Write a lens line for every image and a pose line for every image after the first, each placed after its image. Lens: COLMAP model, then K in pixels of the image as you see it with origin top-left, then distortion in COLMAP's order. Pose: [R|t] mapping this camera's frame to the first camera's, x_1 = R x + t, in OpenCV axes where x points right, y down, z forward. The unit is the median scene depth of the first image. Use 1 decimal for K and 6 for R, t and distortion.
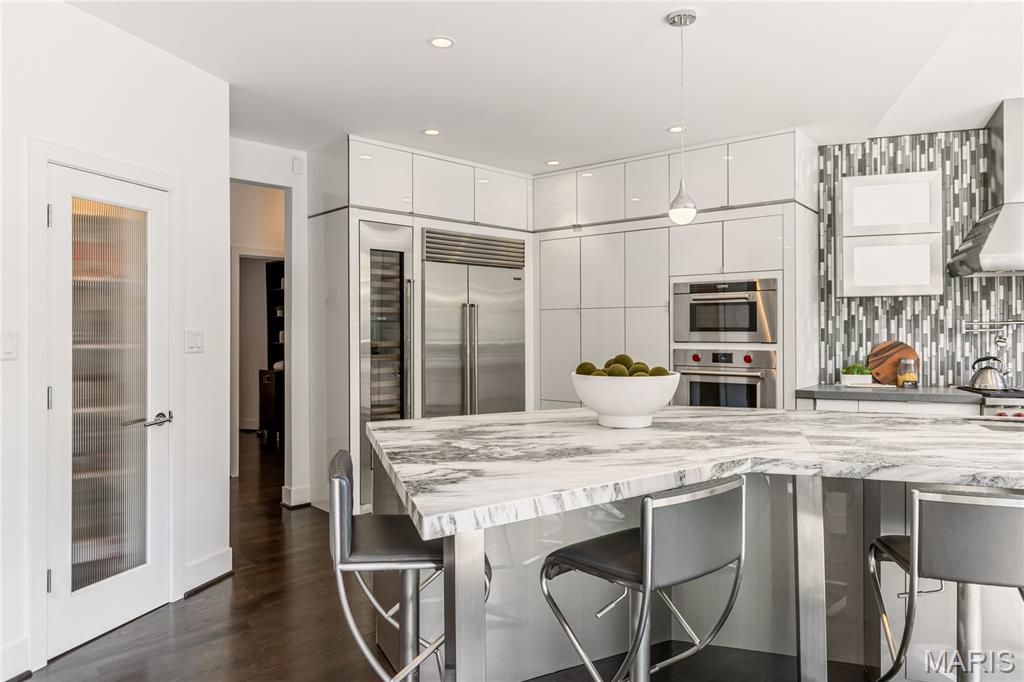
lens RADIAL K [[660.2, 0, 516.0], [0, 660.2, 336.1], [0, 0, 1]] dist [0.006054, -0.000843]
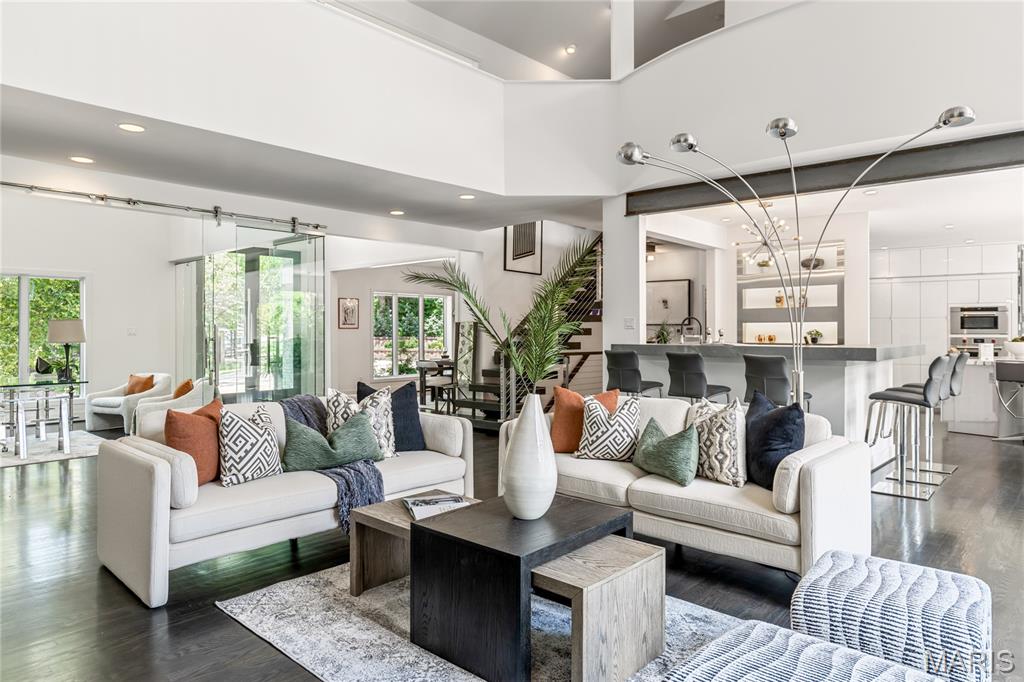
lens RADIAL K [[638.6, 0, 517.8], [0, 638.6, 331.9], [0, 0, 1]] dist [0.009441, 0.000420]
pose [[0.995974, 0.001313, 0.089631, -1.413688], [-0.000964, 0.999992, -0.003931, 0.012237], [-0.089635, 0.003829, 0.995967, -1.006819]]
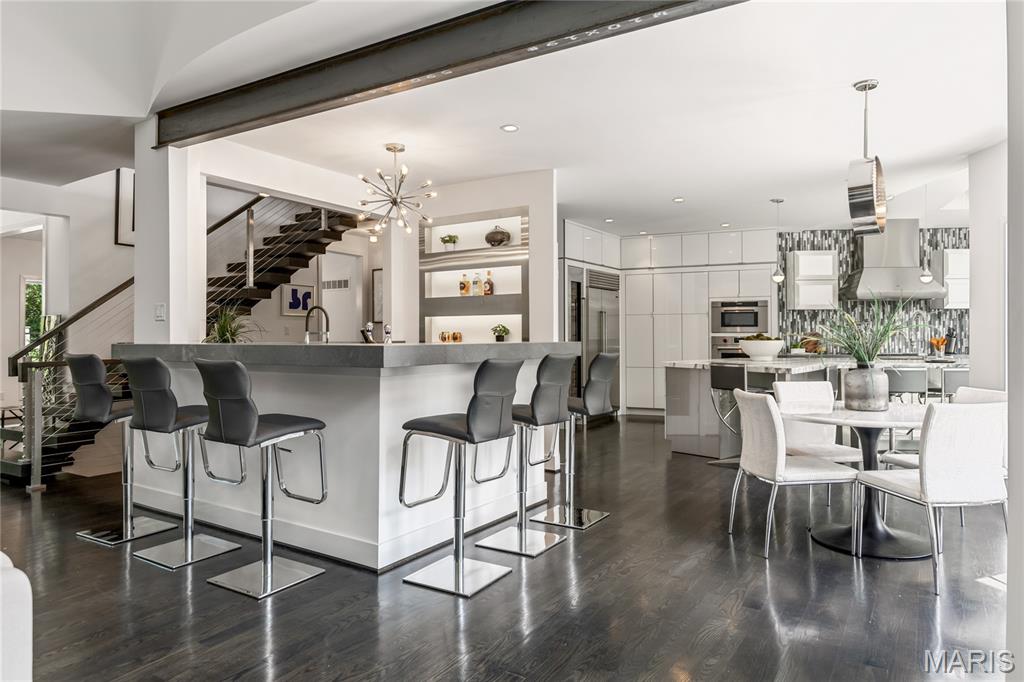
lens RADIAL K [[638.6, 0, 513.0], [0, 638.6, 336.2], [0, 0, 1]] dist [0.009441, 0.000420]
pose [[0.968104, -0.000720, 0.250547, -0.799385], [0.001722, 0.999991, -0.003783, 0.026286], [-0.250542, 0.004094, 0.968097, -0.654933]]
